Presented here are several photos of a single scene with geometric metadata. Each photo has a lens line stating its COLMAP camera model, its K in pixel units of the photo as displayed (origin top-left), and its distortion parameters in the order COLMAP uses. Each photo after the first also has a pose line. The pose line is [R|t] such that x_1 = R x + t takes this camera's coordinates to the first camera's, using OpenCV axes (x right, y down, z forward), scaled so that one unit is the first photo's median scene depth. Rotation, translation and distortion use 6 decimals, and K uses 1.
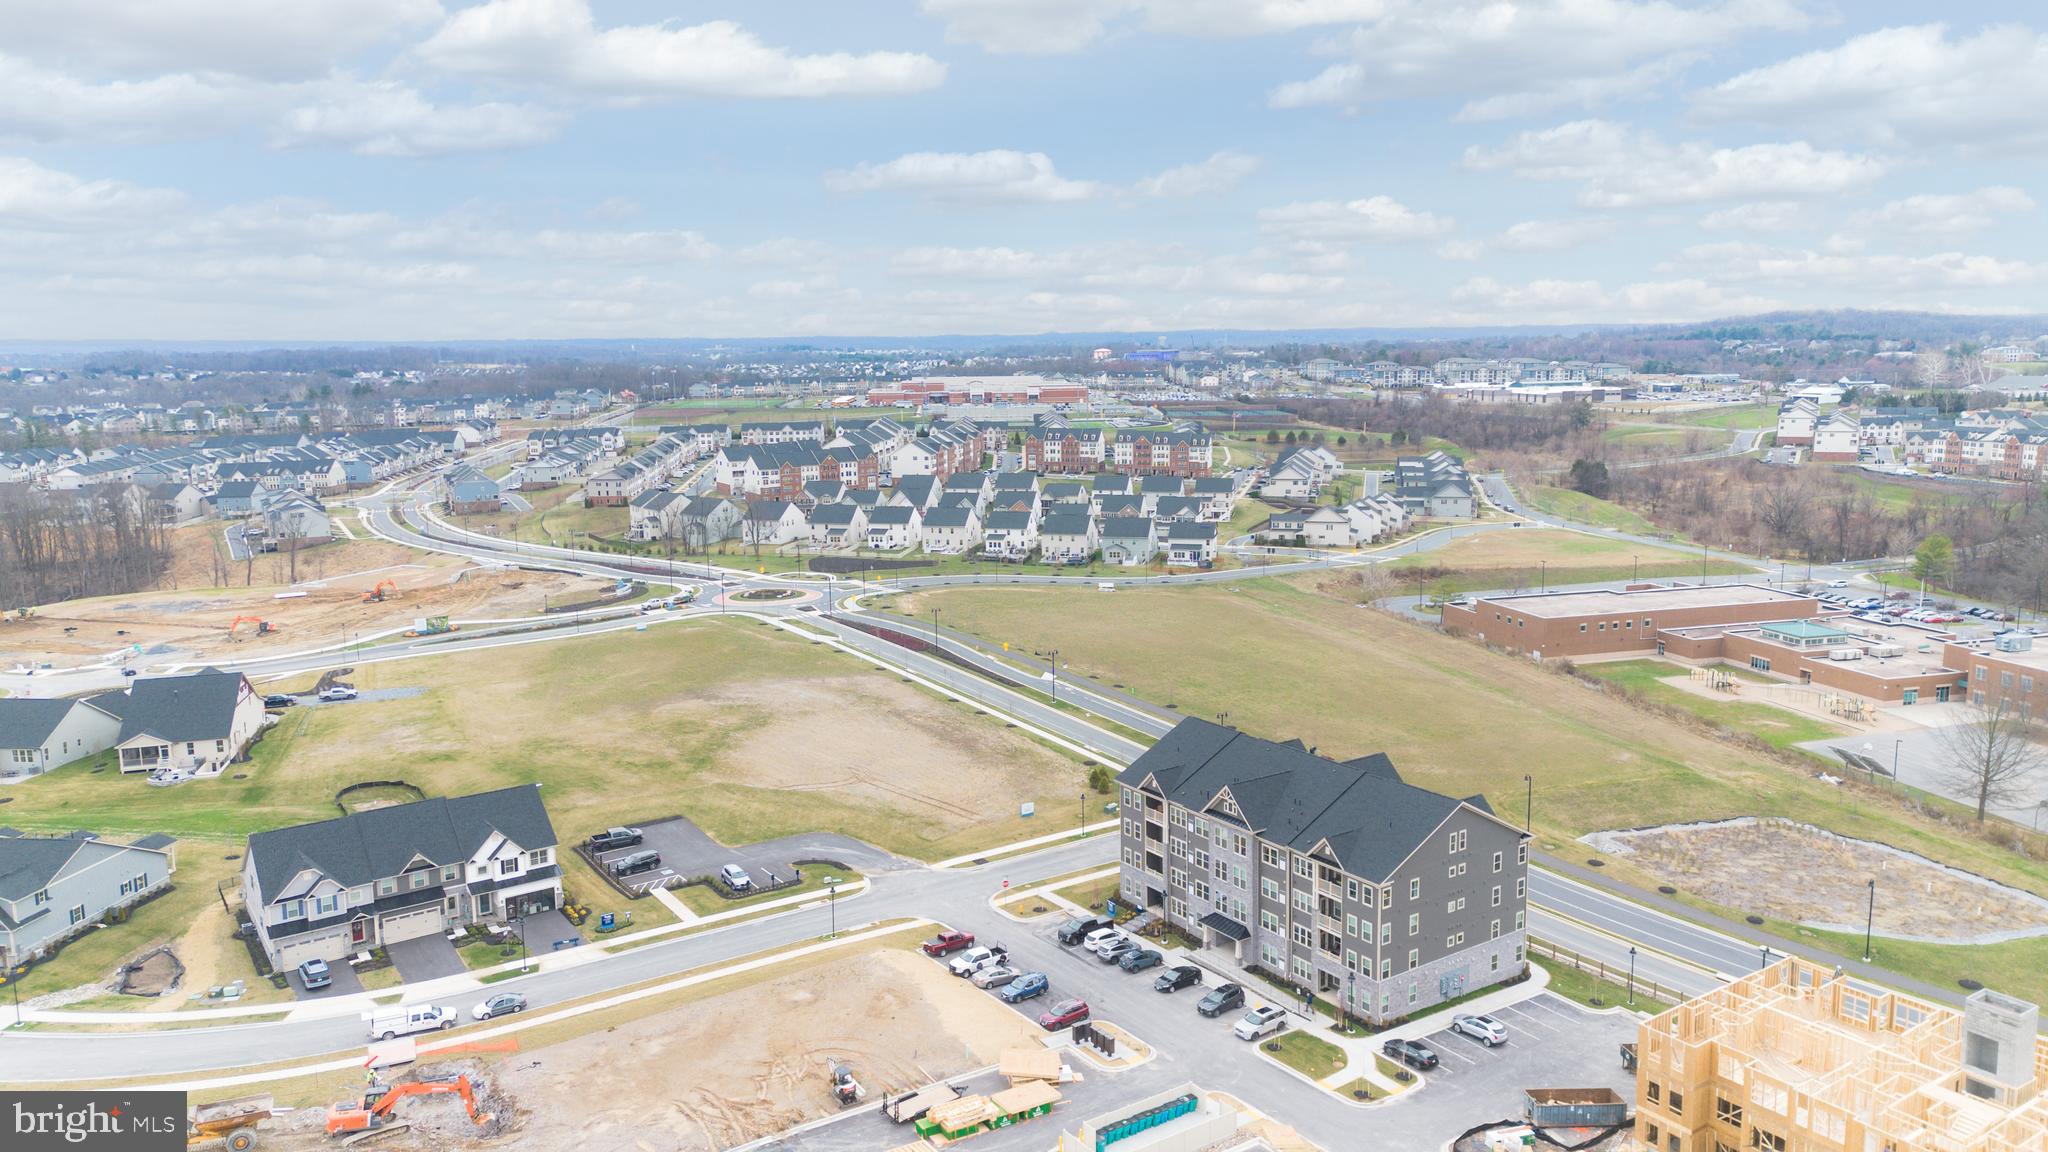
lens RADIAL K [[1427.3, 0, 1027.3], [0, 1427.3, 569.5], [0, 0, 1]] dist [0.144670, -0.124226]
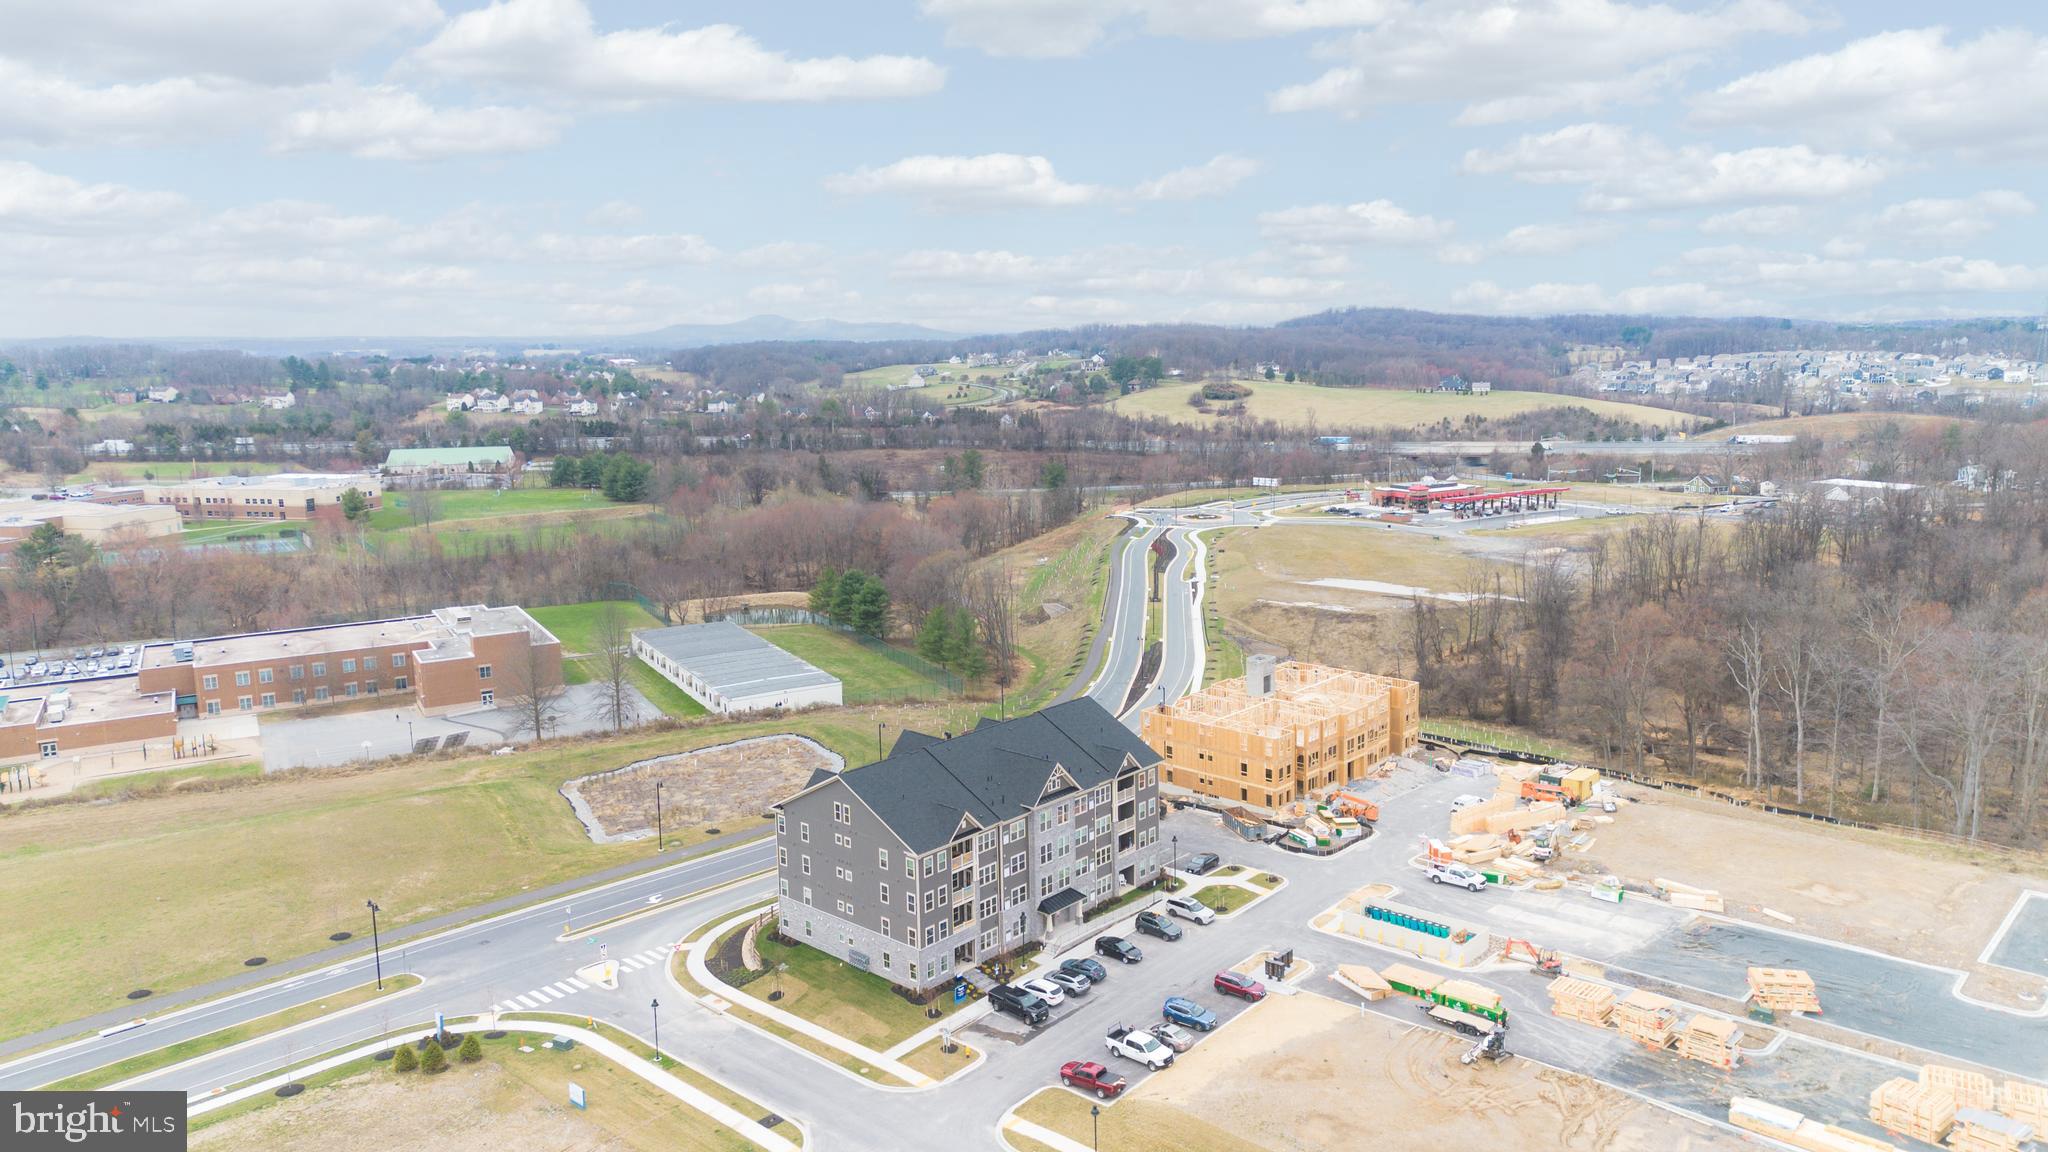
lens RADIAL K [[1427.3, 0, 1027.3], [0, 1427.3, 569.5], [0, 0, 1]] dist [0.144670, -0.124226]
pose [[-0.220906, -0.146142, 0.964284, -0.656990], [0.176336, 0.966430, 0.186863, -0.141040], [-0.959222, 0.211317, -0.187720, 0.956376]]
